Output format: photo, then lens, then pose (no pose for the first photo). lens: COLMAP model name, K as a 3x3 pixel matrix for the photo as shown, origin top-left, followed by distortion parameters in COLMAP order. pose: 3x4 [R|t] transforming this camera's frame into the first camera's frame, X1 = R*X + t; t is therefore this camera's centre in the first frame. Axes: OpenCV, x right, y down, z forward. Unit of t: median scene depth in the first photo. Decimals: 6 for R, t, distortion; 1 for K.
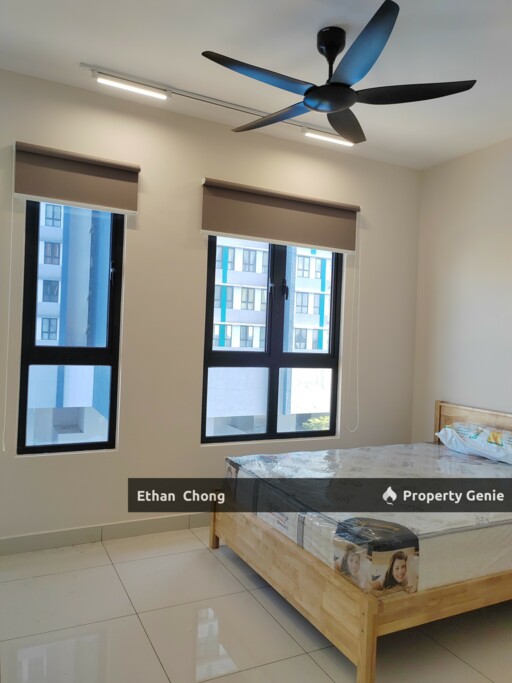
lens RADIAL K [[521.7, 0, 255.4], [0, 521.7, 341.9], [0, 0, 1]] dist [0.025857, 0.004166]
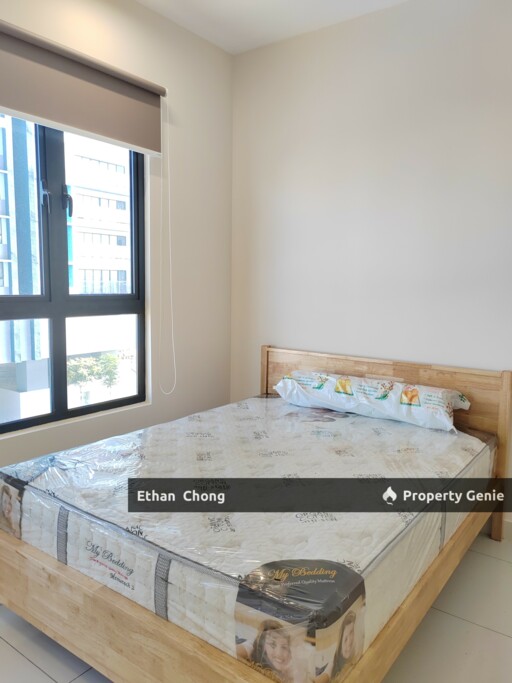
lens RADIAL K [[521.7, 0, 257.5], [0, 521.7, 341.6], [0, 0, 1]] dist [0.025857, 0.004166]
pose [[0.891022, -0.074693, 0.447772, -0.045936], [0.019649, 0.991792, 0.126340, -0.000715], [-0.453534, -0.103774, 0.885177, 0.316528]]
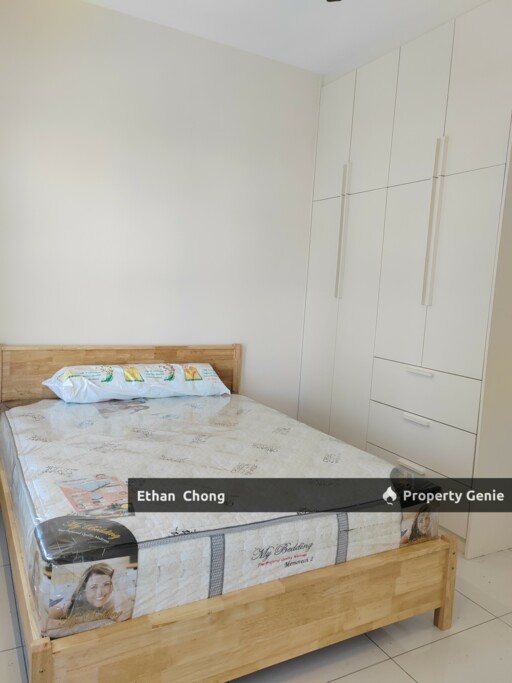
lens RADIAL K [[521.7, 0, 259.4], [0, 521.7, 340.9], [0, 0, 1]] dist [0.025857, 0.004166]
pose [[-0.042564, -0.145393, 0.988458, -0.428358], [-0.058601, 0.988015, 0.142804, -0.014683], [-0.997374, -0.051846, -0.050574, 0.835592]]
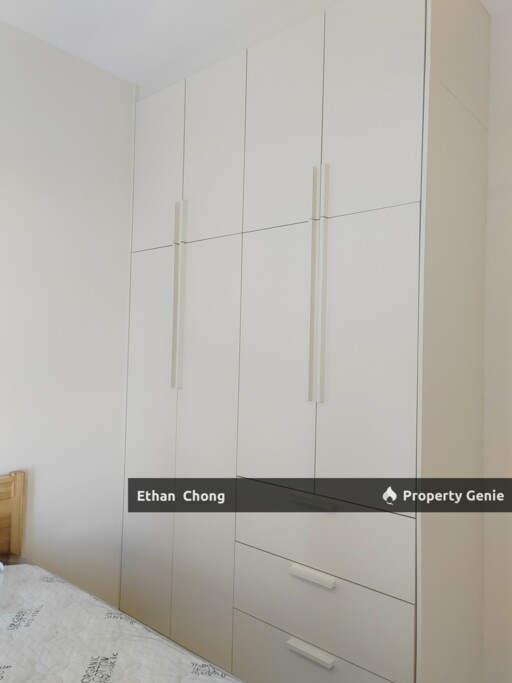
lens RADIAL K [[521.7, 0, 251.1], [0, 521.7, 342.2], [0, 0, 1]] dist [0.025857, 0.004166]
pose [[-0.382914, -0.026294, 0.923410, -0.095218], [-0.037465, 0.999214, 0.012917, -0.036583], [-0.923024, -0.029650, -0.383598, 0.813717]]
